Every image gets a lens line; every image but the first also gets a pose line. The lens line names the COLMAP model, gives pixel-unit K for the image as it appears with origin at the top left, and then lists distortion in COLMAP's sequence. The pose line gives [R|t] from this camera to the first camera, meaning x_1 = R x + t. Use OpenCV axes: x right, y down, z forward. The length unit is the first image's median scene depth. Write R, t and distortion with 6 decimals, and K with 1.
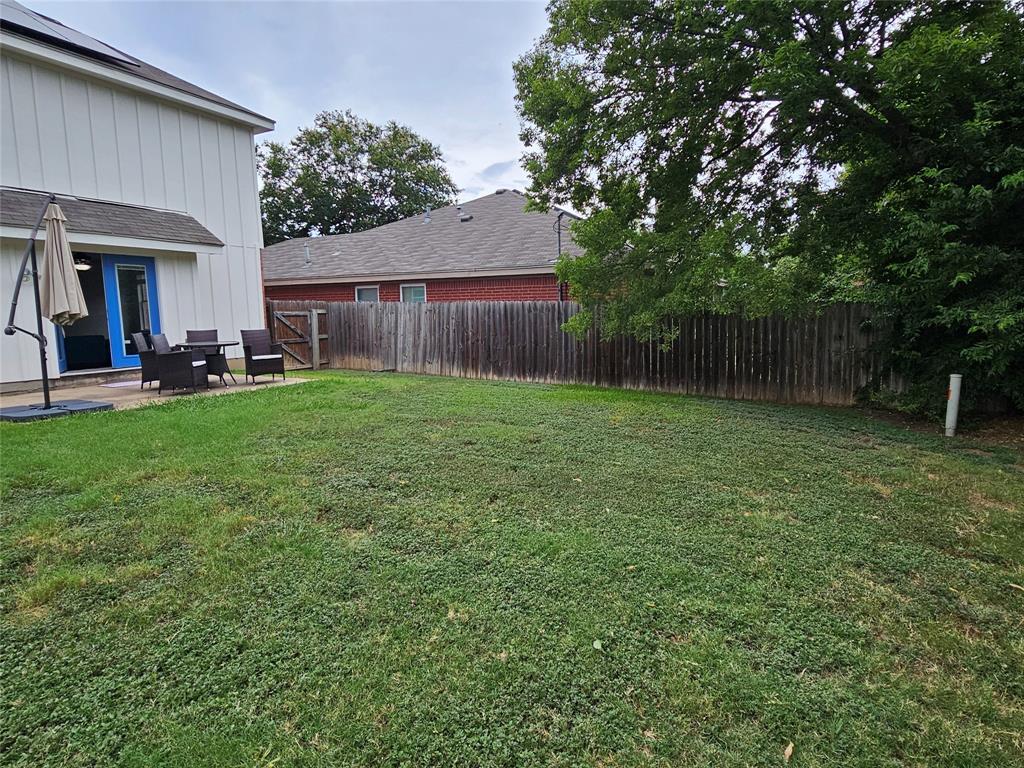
lens RADIAL K [[581.7, 0, 512.0], [0, 581.7, 384.0], [0, 0, 1]] dist [-0.000516, -0.000218]
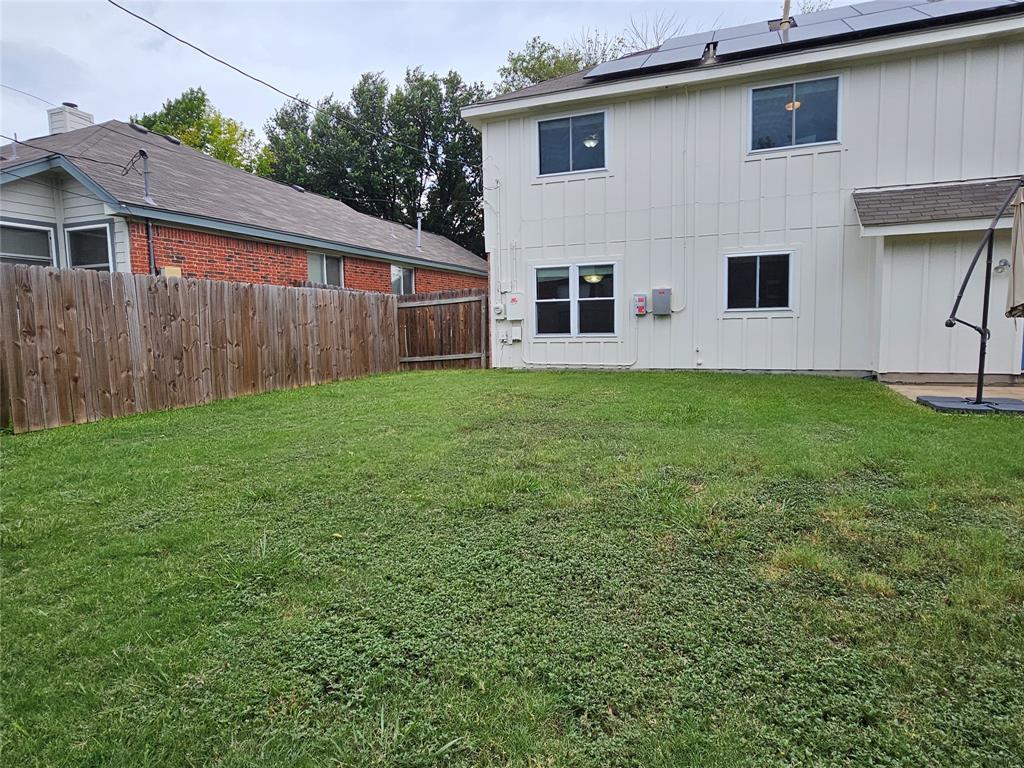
lens RADIAL K [[581.7, 0, 512.0], [0, 581.7, 384.0], [0, 0, 1]] dist [-0.000516, -0.000218]
pose [[0.122067, 0.119506, -0.985301, 0.061395], [-0.106680, 0.988553, 0.106684, -0.011412], [0.986772, 0.092089, 0.133419, 0.102432]]
